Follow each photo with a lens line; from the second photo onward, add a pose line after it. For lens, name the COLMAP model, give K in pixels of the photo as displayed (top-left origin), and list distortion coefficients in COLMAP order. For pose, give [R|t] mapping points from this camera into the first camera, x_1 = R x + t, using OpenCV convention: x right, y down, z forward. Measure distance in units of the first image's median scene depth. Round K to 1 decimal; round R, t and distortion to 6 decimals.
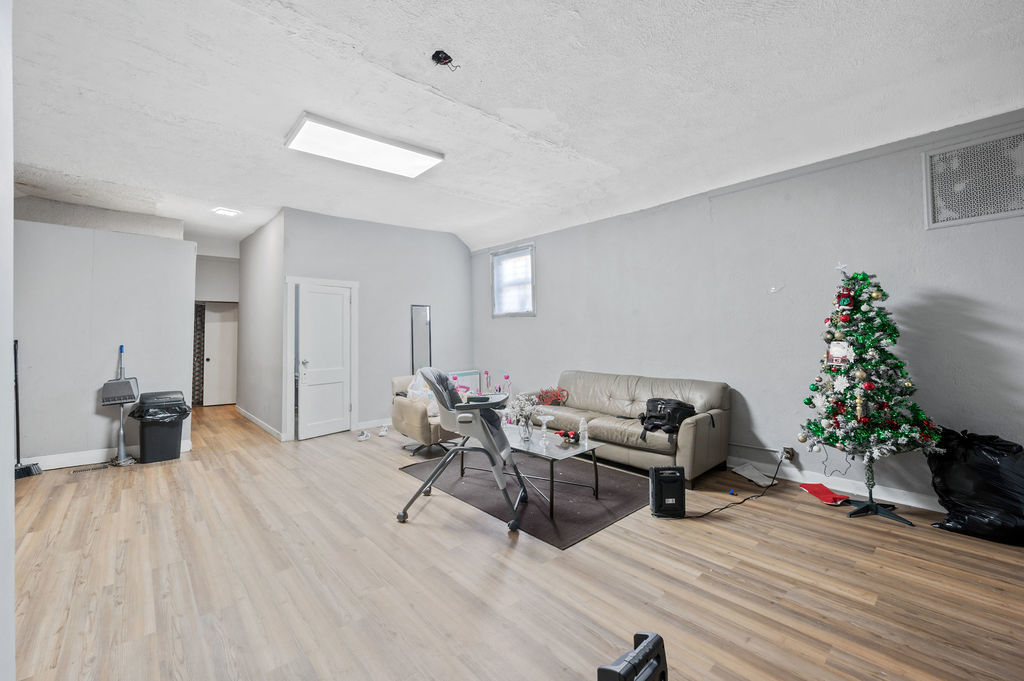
lens RADIAL K [[413.1, 0, 512.0], [0, 413.1, 340.5], [0, 0, 1]] dist [-0.002307, -0.000260]
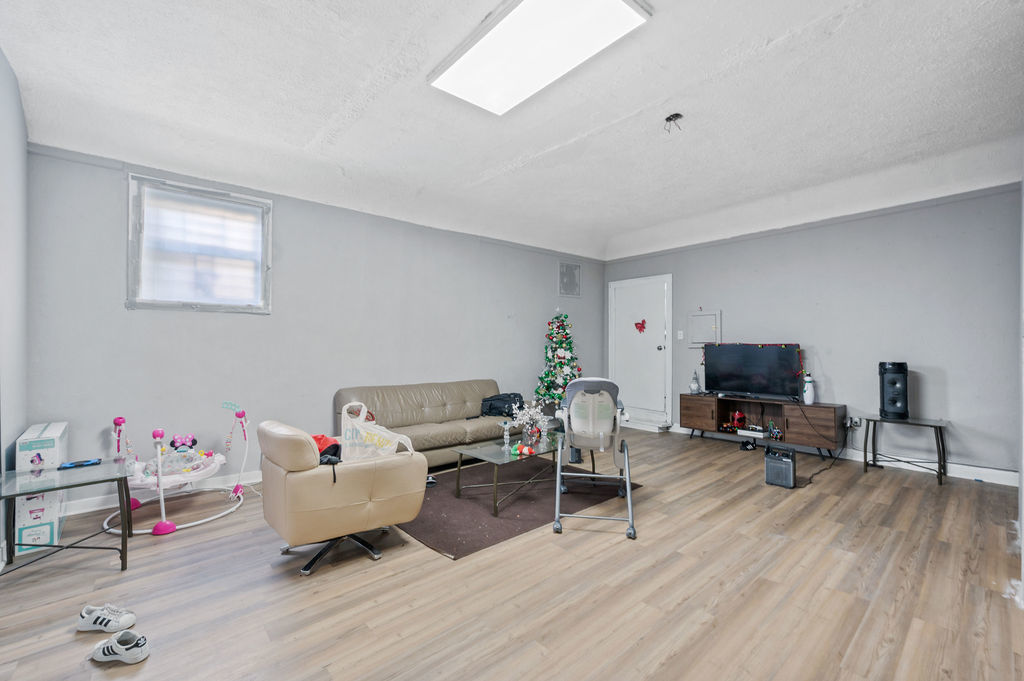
lens RADIAL K [[414.1, 0, 506.5], [0, 414.1, 358.1], [0, 0, 1]] dist [-0.001329, 0.000142]
pose [[0.039773, -0.023060, 0.998943, -1.282356], [0.010525, 0.999688, 0.022658, -0.001212], [-0.999153, 0.009613, 0.040003, 1.310151]]
